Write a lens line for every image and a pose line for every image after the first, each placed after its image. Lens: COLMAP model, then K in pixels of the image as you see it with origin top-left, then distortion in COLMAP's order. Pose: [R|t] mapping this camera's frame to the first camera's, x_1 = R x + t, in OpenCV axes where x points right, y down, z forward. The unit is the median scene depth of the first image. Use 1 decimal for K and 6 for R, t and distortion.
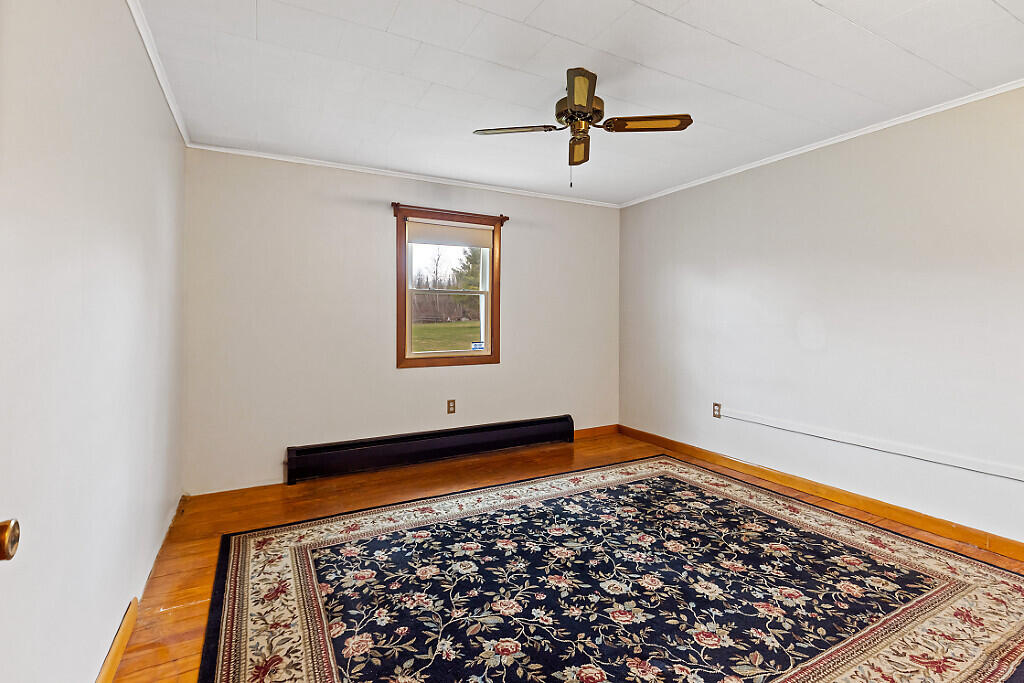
lens RADIAL K [[475.2, 0, 506.5], [0, 475.2, 319.3], [0, 0, 1]] dist [0.001180, -0.000016]
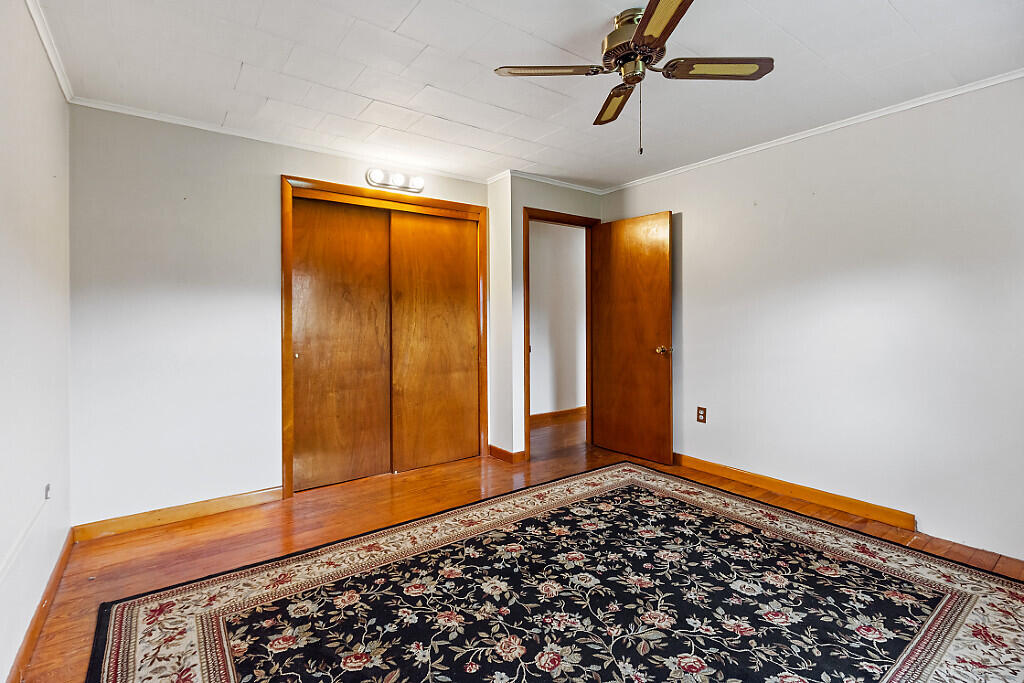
lens RADIAL K [[475.2, 0, 506.5], [0, 475.2, 319.3], [0, 0, 1]] dist [0.001180, -0.000016]
pose [[-0.989411, 0.003526, -0.145096, 0.528022], [0.002262, 0.999958, 0.008873, -0.004286], [0.145121, 0.008450, -0.989378, 1.935457]]
